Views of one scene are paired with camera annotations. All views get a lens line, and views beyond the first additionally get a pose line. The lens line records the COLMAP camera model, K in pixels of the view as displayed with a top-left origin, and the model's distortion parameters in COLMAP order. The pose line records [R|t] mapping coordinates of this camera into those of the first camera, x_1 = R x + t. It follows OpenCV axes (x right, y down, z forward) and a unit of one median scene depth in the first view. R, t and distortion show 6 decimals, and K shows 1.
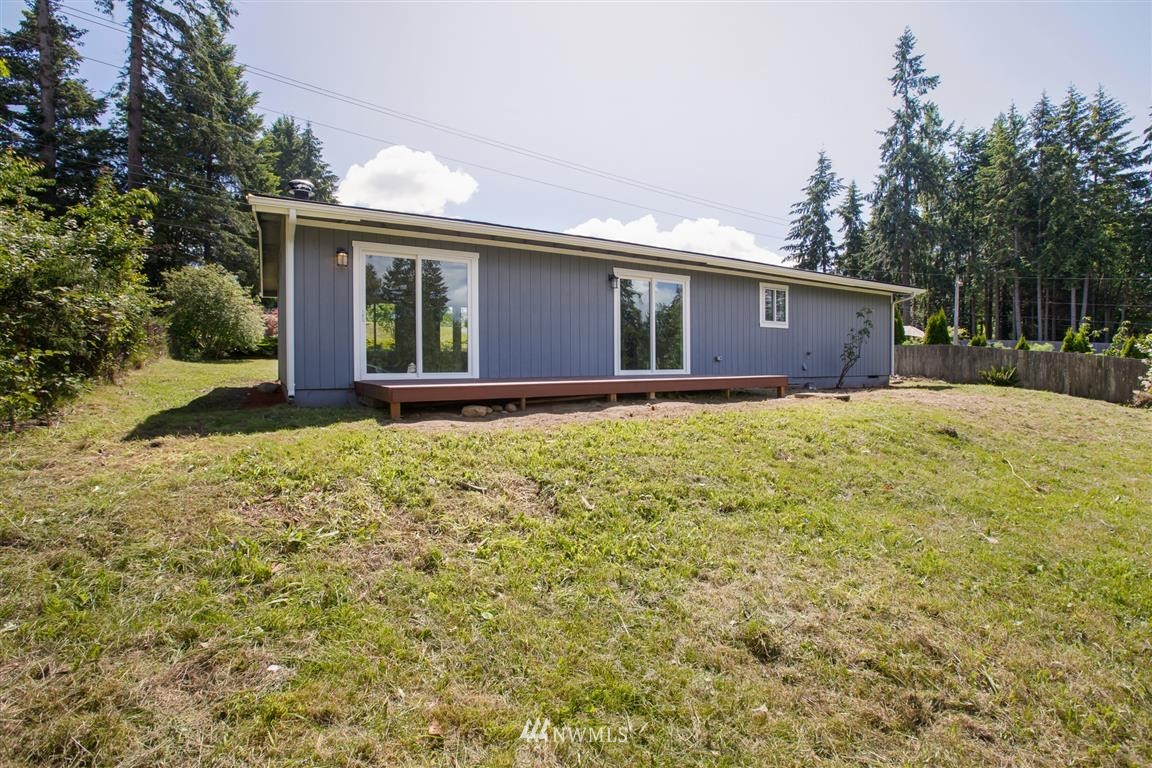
lens RADIAL K [[534.5, 0, 574.8], [0, 534.5, 378.8], [0, 0, 1]] dist [-0.030113, 0.008103]
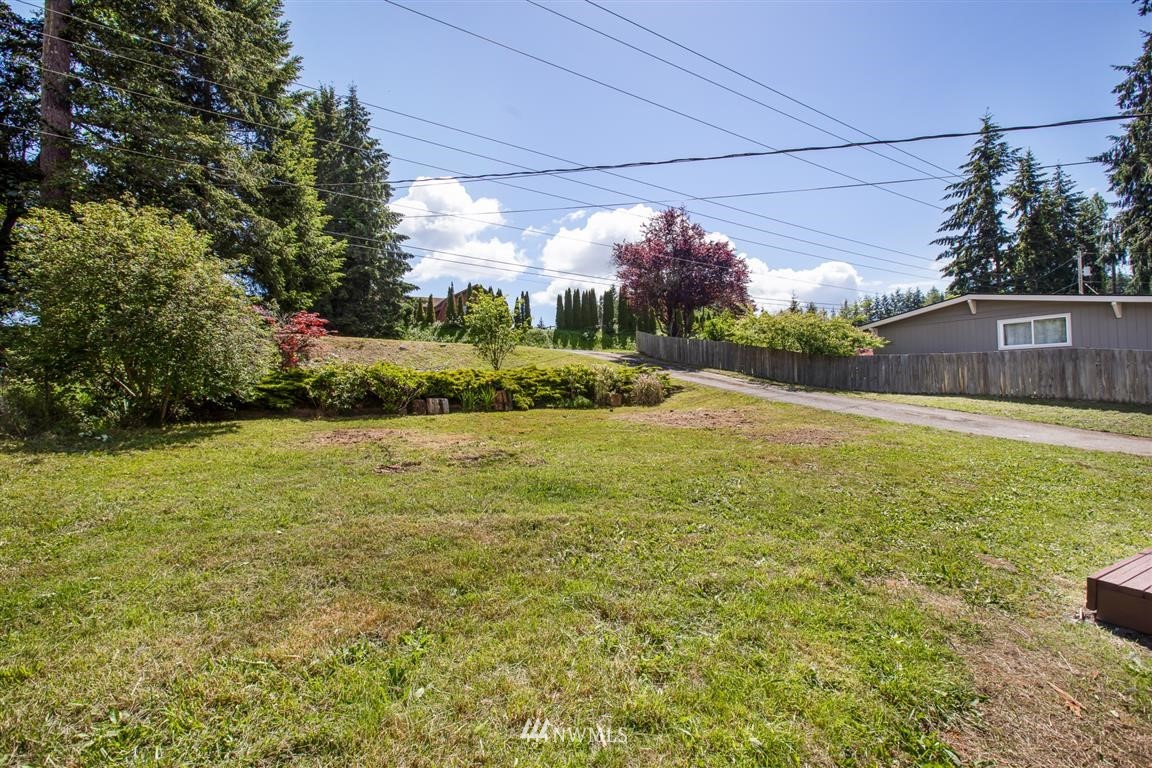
lens RADIAL K [[534.5, 0, 572.1], [0, 534.5, 381.0], [0, 0, 1]] dist [-0.030113, 0.008103]
pose [[0.997693, -0.020621, -0.064681, -0.105445], [0.017892, 0.998937, -0.042493, -0.015969], [0.065489, 0.041238, 0.997001, 0.198579]]
